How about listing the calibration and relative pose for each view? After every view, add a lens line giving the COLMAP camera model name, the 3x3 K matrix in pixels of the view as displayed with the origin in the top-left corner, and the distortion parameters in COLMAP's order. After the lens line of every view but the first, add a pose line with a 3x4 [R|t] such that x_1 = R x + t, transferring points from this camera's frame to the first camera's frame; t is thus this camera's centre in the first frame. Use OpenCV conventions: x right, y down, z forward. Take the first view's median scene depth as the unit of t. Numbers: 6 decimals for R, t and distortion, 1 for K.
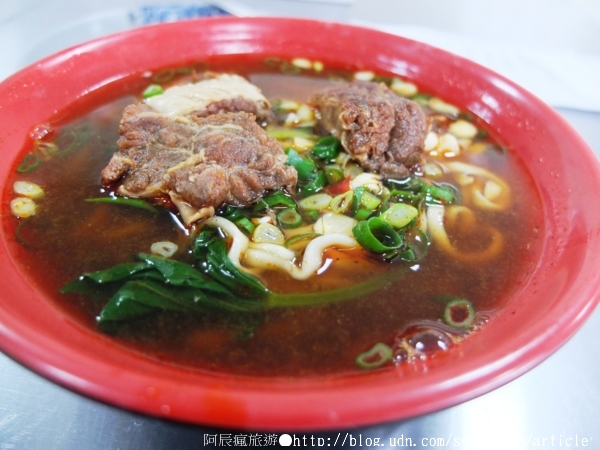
lens RADIAL K [[474.0, 0, 300.0], [0, 474.0, 225.0], [0, 0, 1]] dist [-0.139933, 0.124601]
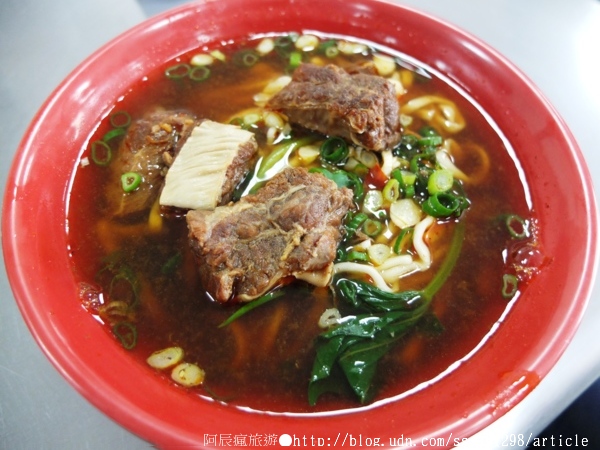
lens RADIAL K [[474.0, 0, 300.0], [0, 474.0, 225.0], [0, 0, 1]] dist [-0.139933, 0.124601]
pose [[0.761889, -0.568403, 0.310552, -0.534602], [0.450392, 0.809493, 0.376653, -0.559749], [-0.465481, -0.147098, 0.872749, 0.047314]]
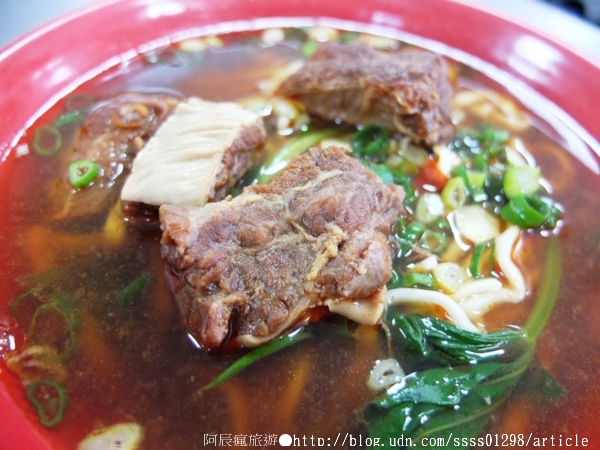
lens RADIAL K [[474.0, 0, 300.0], [0, 474.0, 225.0], [0, 0, 1]] dist [-0.139933, 0.124601]
pose [[0.755466, -0.502134, 0.420871, -0.531693], [0.429340, 0.864634, 0.260911, -0.358403], [-0.494912, -0.016413, 0.868788, 0.413641]]
